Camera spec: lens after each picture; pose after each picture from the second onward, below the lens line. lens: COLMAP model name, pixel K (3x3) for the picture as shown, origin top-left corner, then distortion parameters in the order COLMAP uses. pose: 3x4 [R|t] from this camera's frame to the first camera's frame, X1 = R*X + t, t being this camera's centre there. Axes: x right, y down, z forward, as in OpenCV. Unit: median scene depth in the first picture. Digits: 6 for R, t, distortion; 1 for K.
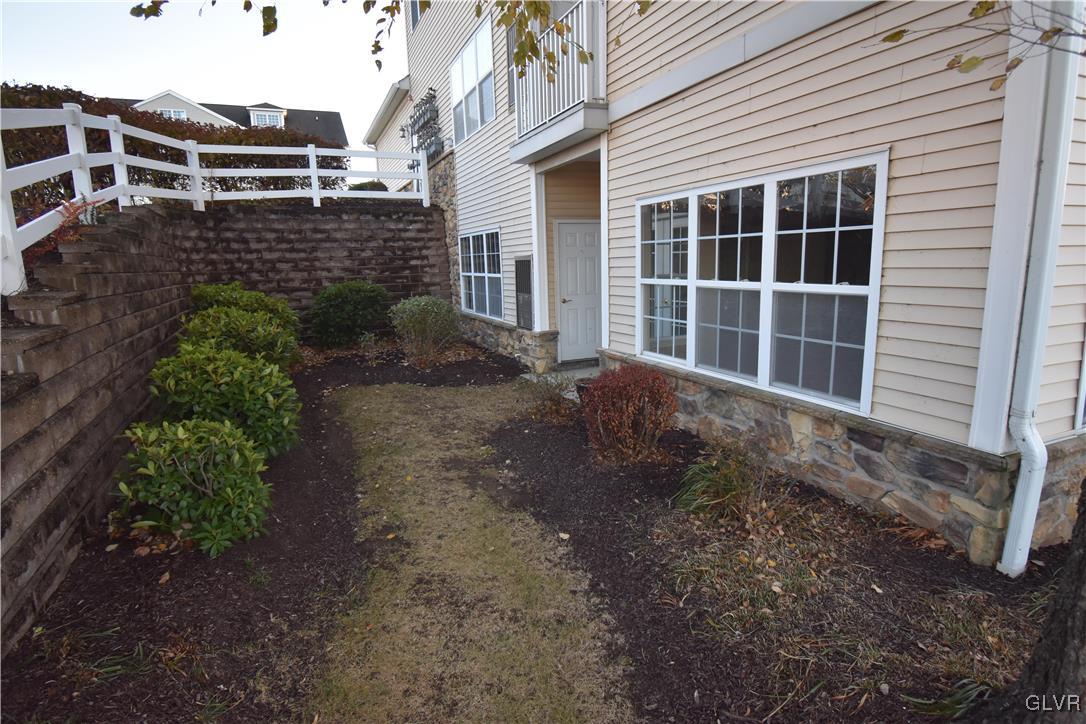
lens RADIAL K [[589.6, 0, 543.0], [0, 589.6, 362.0], [0, 0, 1]] dist [-0.000622, 0.000033]
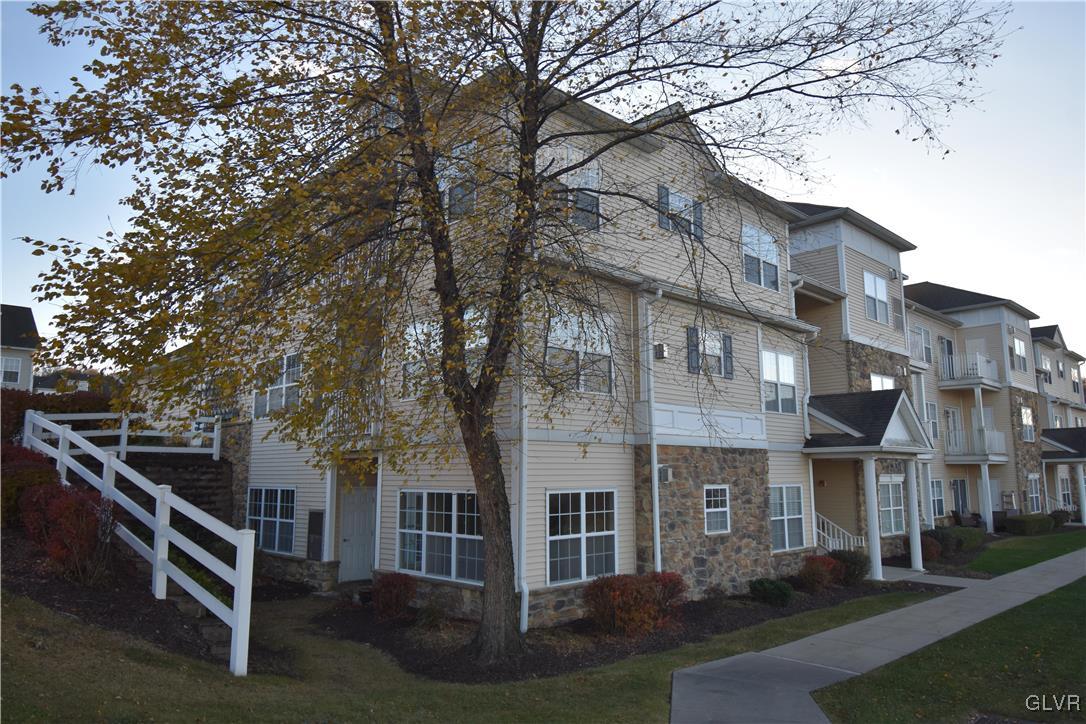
lens RADIAL K [[729.8, 0, 543.0], [0, 729.8, 362.0], [0, 0, 1]] dist [0.000718, 0.000176]
pose [[0.929639, 0.077944, 0.360133, -0.208821], [0.043501, 0.947320, -0.317321, 0.082593], [-0.365895, 0.310661, 0.877275, -1.005598]]
